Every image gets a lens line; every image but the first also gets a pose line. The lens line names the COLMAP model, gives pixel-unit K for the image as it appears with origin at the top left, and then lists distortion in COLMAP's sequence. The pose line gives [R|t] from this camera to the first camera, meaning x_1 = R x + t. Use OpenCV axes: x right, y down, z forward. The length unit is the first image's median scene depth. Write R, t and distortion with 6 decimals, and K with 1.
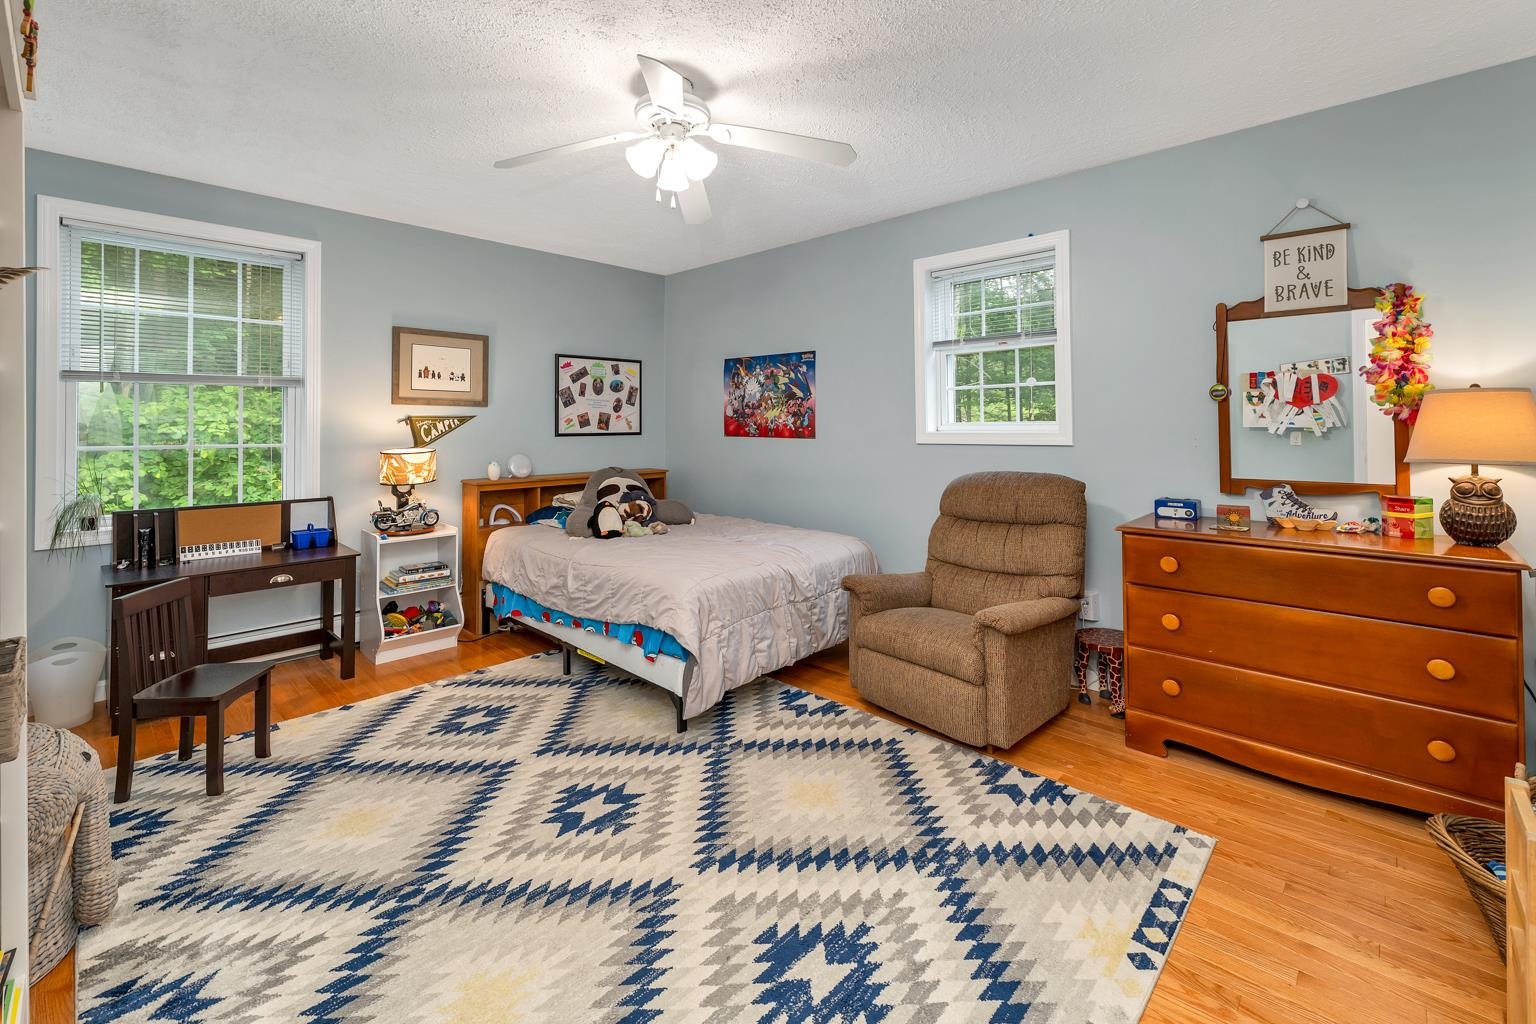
lens RADIAL K [[659.4, 0, 764.8], [0, 659.4, 423.1], [0, 0, 1]] dist [0.008418, -0.000145]
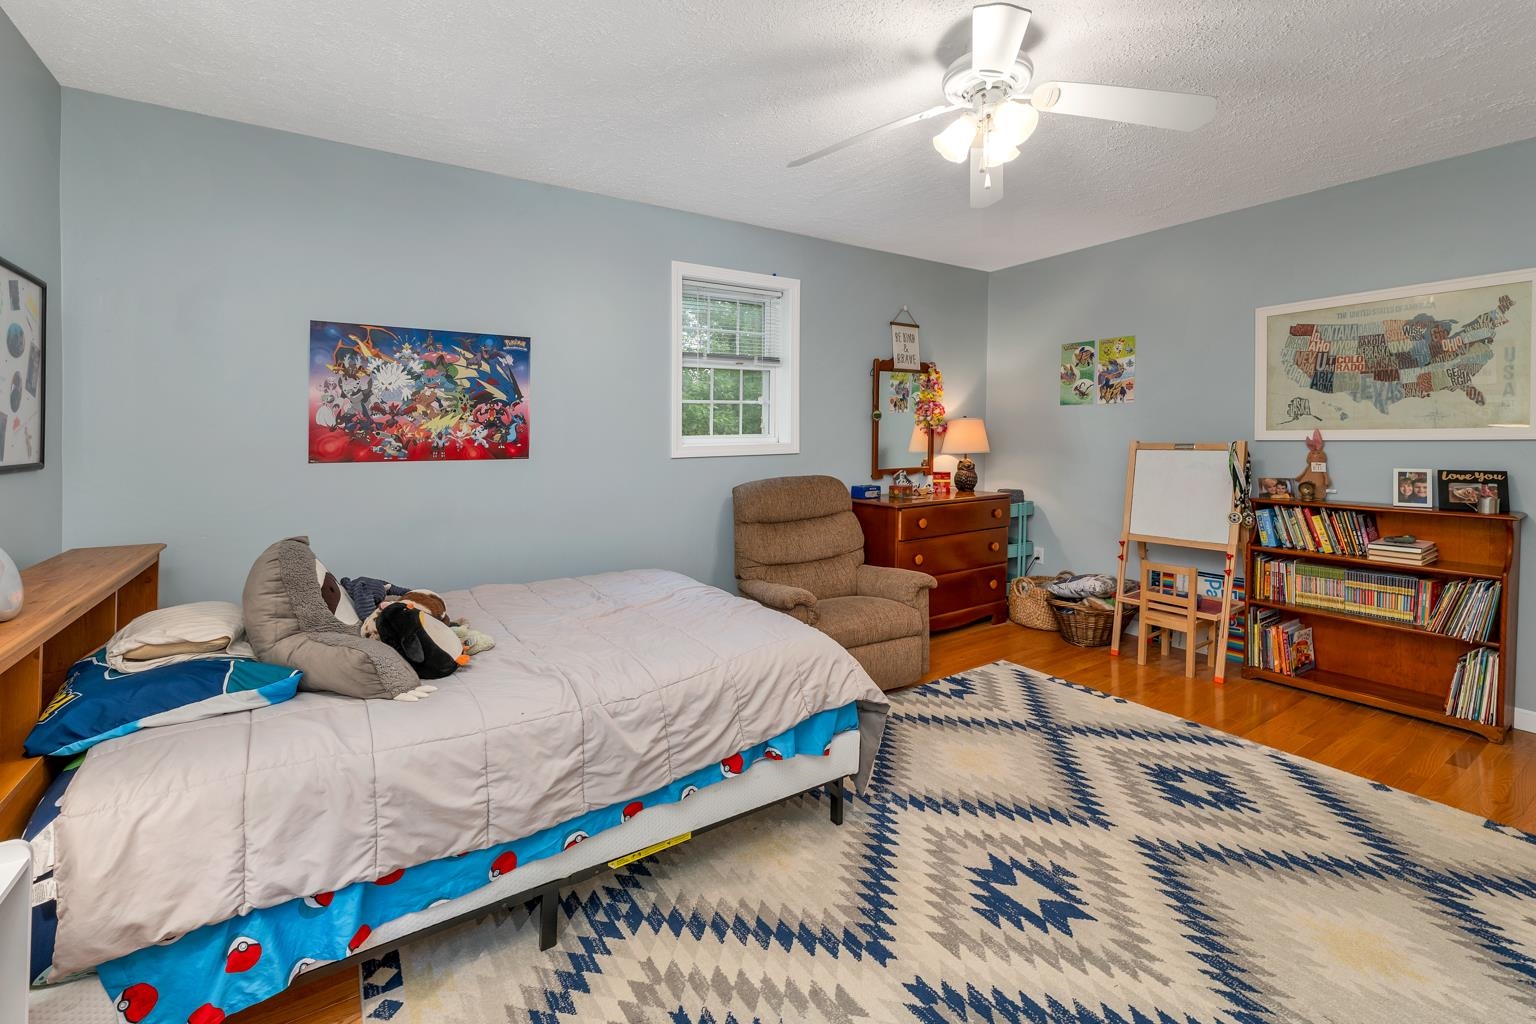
lens RADIAL K [[650.4, 0, 764.9], [0, 650.4, 464.0], [0, 0, 1]] dist [0.008204, -0.000175]
pose [[0.231962, -0.039061, 0.971940, -0.919120], [0.010843, 0.999235, 0.037571, 0.009108], [-0.972664, 0.001824, 0.232208, 0.934766]]
